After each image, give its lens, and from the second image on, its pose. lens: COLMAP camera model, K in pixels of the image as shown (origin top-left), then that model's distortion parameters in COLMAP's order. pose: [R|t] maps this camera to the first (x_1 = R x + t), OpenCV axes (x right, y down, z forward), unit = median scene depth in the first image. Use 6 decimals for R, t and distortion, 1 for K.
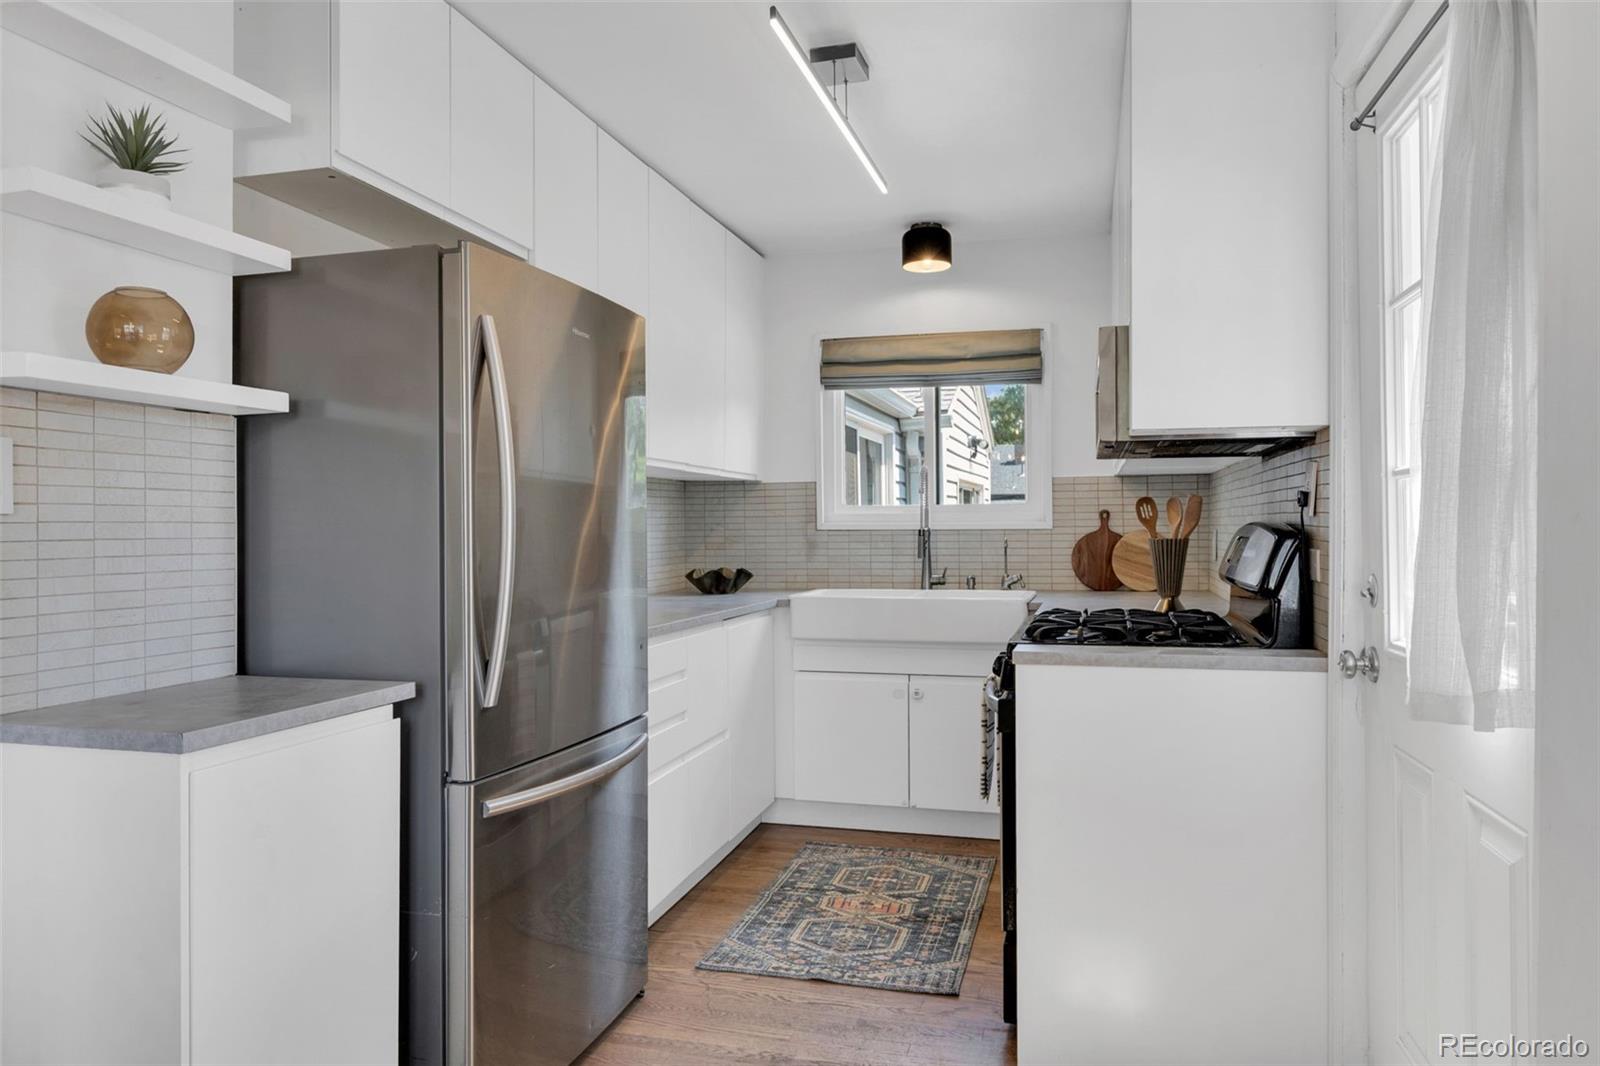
lens RADIAL K [[1038.6, 0, 769.5], [0, 1038.6, 550.5], [0, 0, 1]] dist [0.016385, -0.002511]
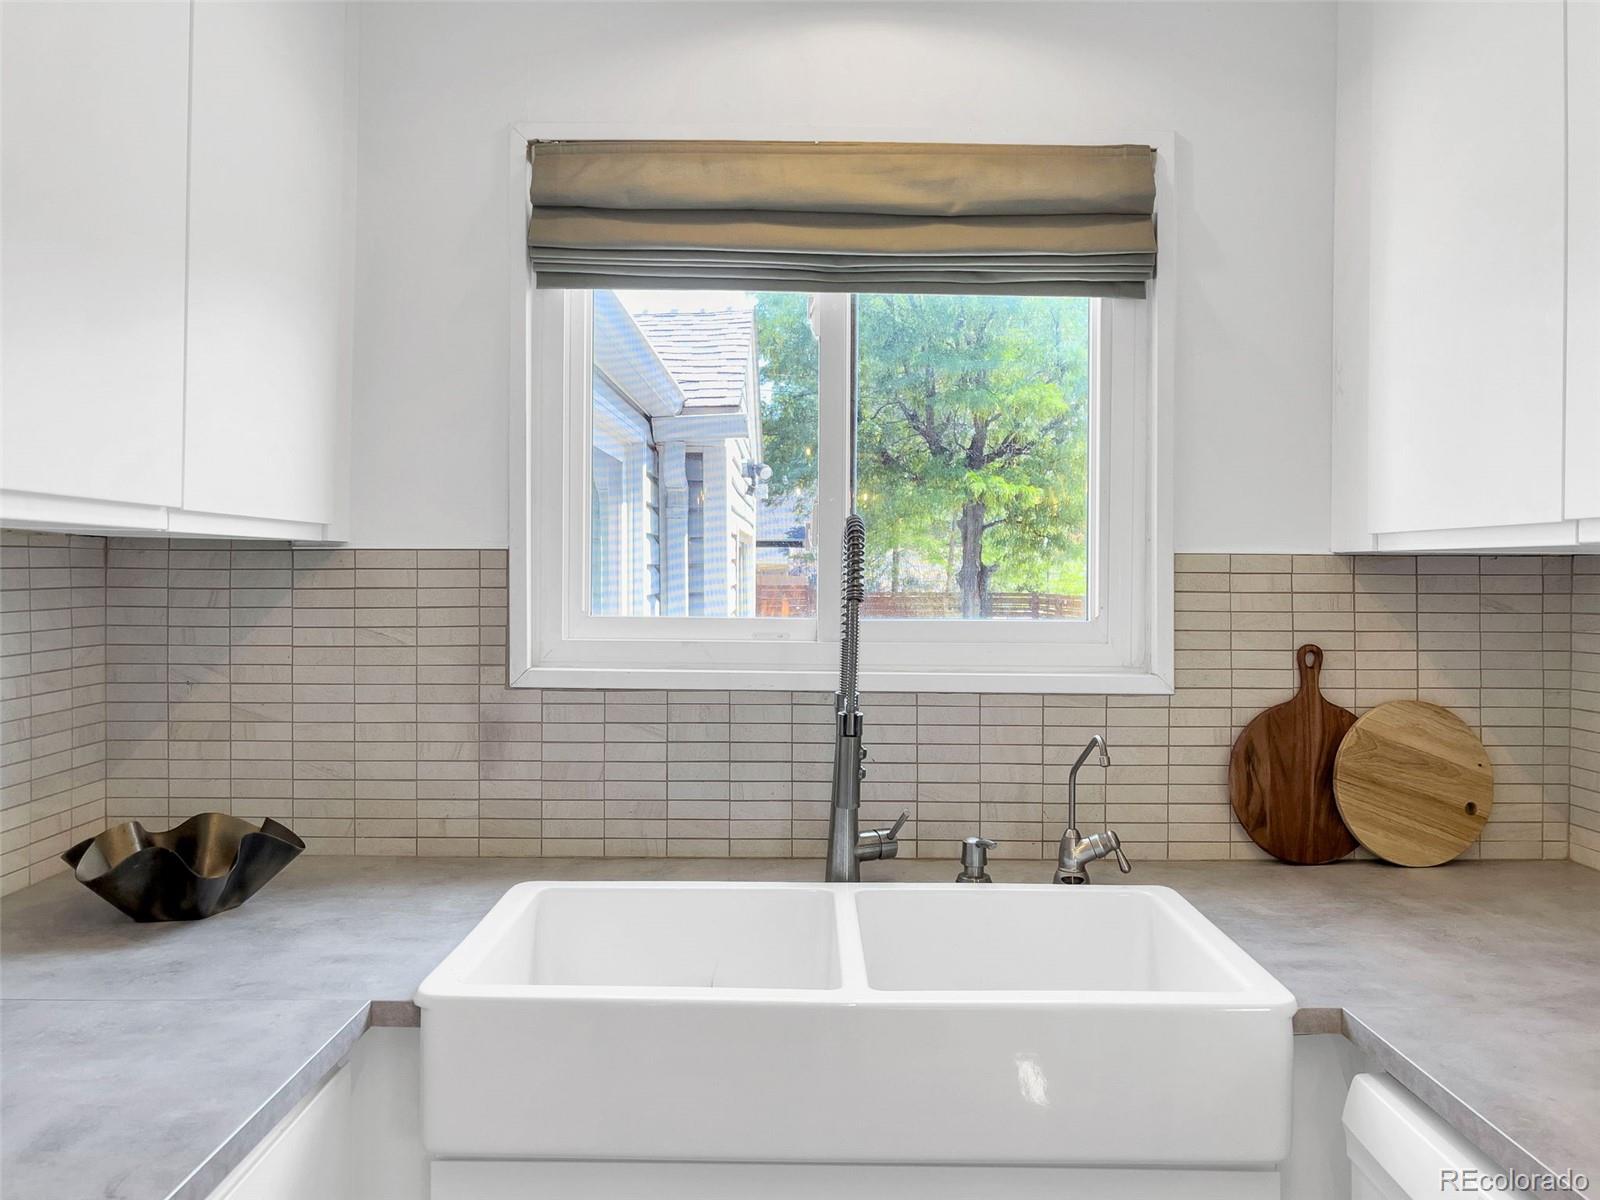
lens RADIAL K [[1362.2, 0, 822.3], [0, 1362.2, 566.3], [0, 0, 1]] dist [-0.002848, -0.003842]
pose [[0.957603, 0.014892, 0.287706, 0.015637], [-0.004806, 0.999350, -0.035732, -0.048898], [-0.288051, 0.032835, 0.957052, 0.587331]]
